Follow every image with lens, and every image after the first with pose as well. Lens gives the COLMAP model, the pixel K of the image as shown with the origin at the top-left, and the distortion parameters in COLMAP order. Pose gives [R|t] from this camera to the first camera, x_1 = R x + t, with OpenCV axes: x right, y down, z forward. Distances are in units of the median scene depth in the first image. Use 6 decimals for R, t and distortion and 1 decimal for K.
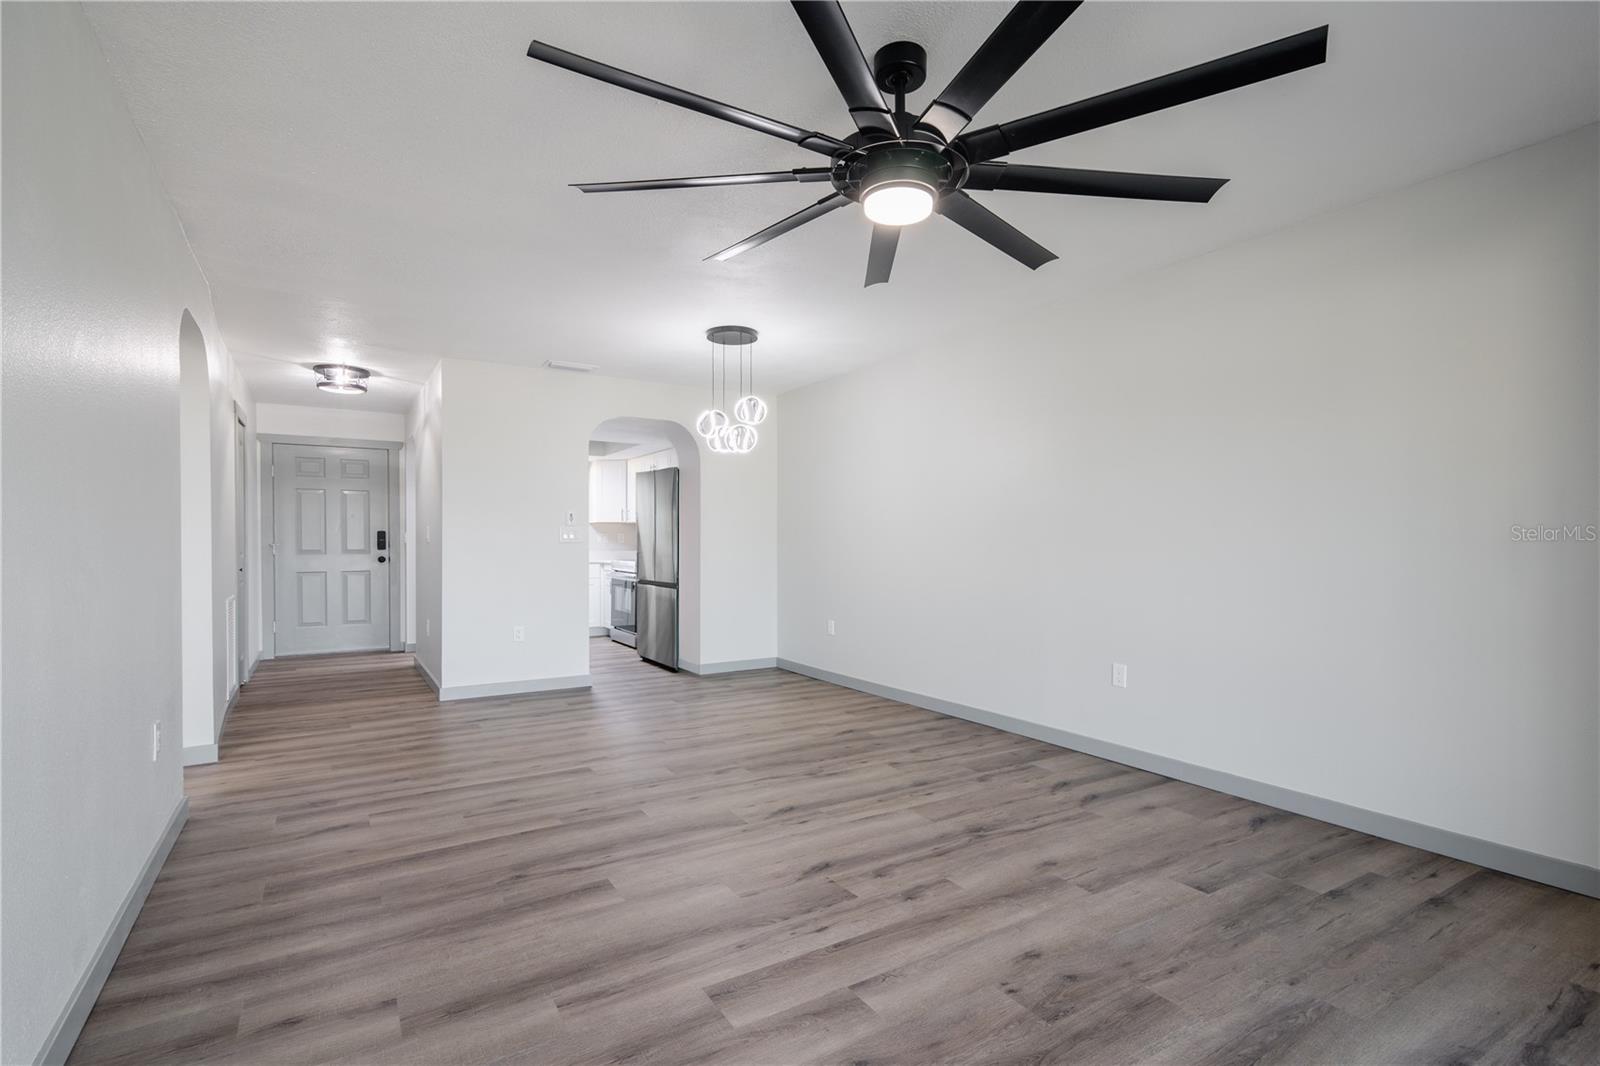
lens RADIAL K [[822.6, 0, 867.1], [0, 822.6, 536.7], [0, 0, 1]] dist [0.012924, 0.000051]
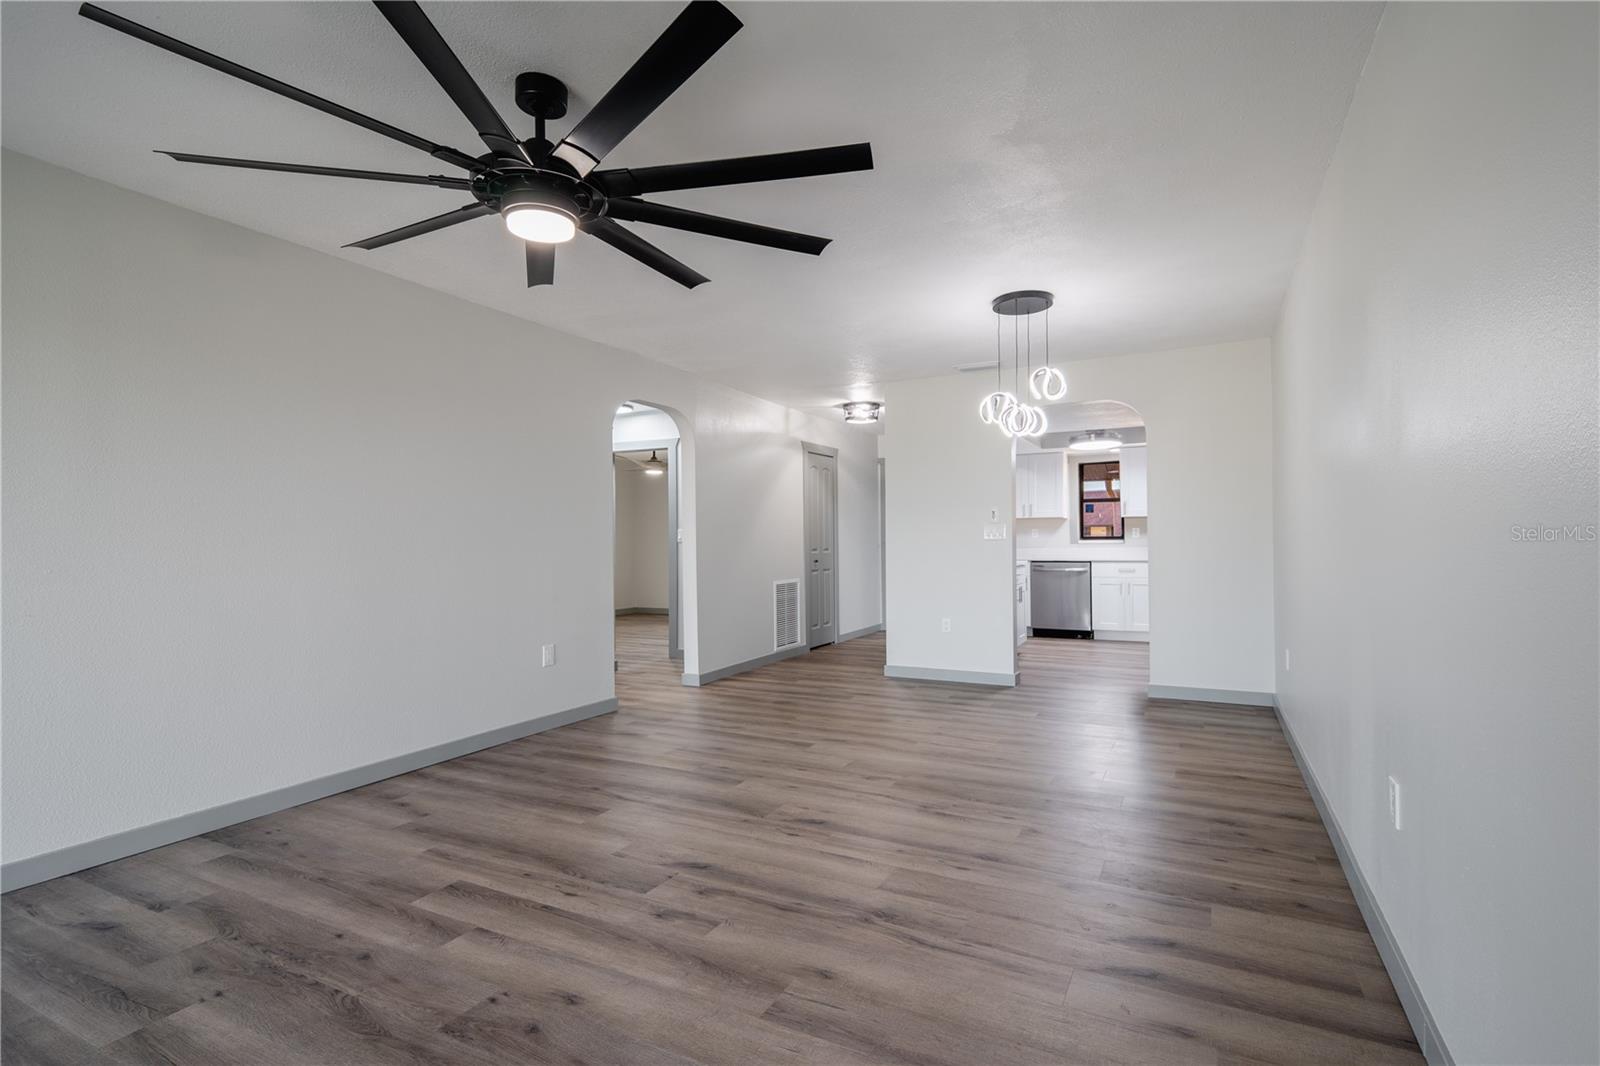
lens RADIAL K [[807.5, 0, 732.5], [0, 807.5, 536.5], [0, 0, 1]] dist [0.012965, -0.000196]
pose [[0.419453, -0.009172, -0.907731, 0.658547], [0.014300, 0.999892, -0.003495, 0.001366], [0.907664, -0.011515, 0.419539, 0.477978]]
